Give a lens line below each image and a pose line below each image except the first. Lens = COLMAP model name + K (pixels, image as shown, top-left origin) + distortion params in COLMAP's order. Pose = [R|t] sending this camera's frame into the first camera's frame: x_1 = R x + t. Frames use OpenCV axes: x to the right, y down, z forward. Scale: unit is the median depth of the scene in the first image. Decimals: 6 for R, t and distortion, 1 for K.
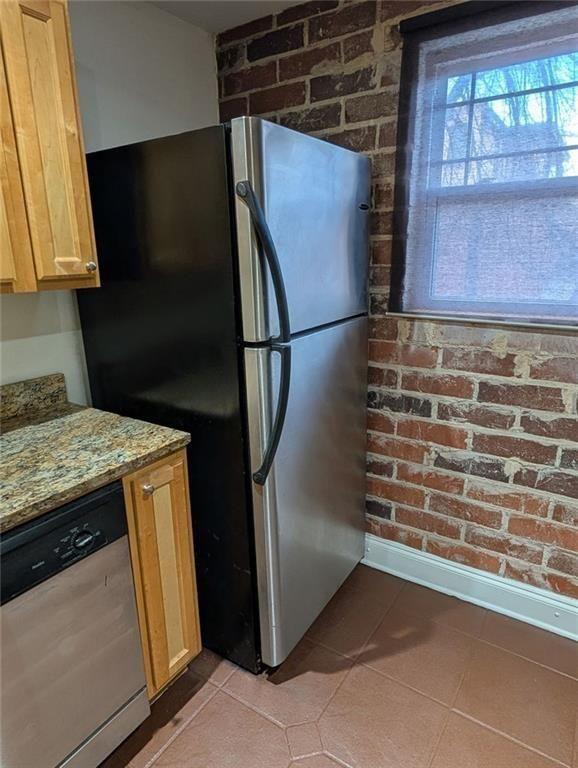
lens RADIAL K [[476.2, 0, 292.6], [0, 476.2, 382.7], [0, 0, 1]] dist [0.000185, -0.001298]
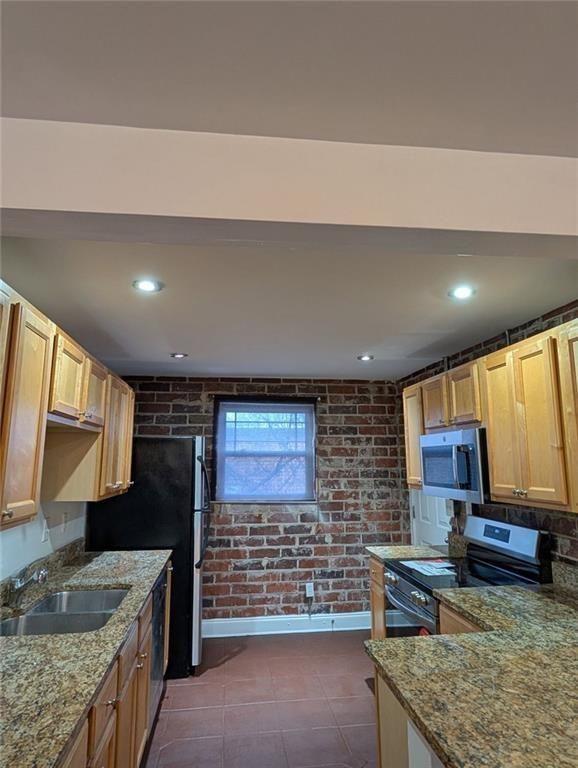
lens RADIAL K [[476.2, 0, 289.6], [0, 476.2, 384.2], [0, 0, 1]] dist [0.000185, -0.001298]
pose [[0.750949, 0.119714, 0.649418, -1.134484], [0.164813, 0.918332, -0.359866, 0.236971], [-0.639462, 0.377274, 0.669890, -1.059607]]
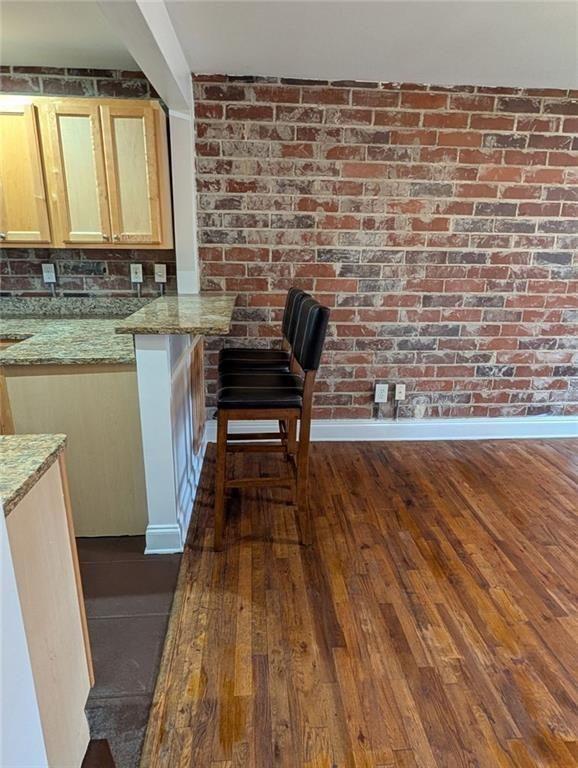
lens RADIAL K [[476.2, 0, 289.5], [0, 476.2, 382.7], [0, 0, 1]] dist [0.000185, -0.001298]
pose [[-0.616552, -0.216269, 0.757028, -1.626984], [0.203167, 0.885262, 0.418370, 0.120290], [-0.760649, 0.411750, -0.501872, -0.286703]]
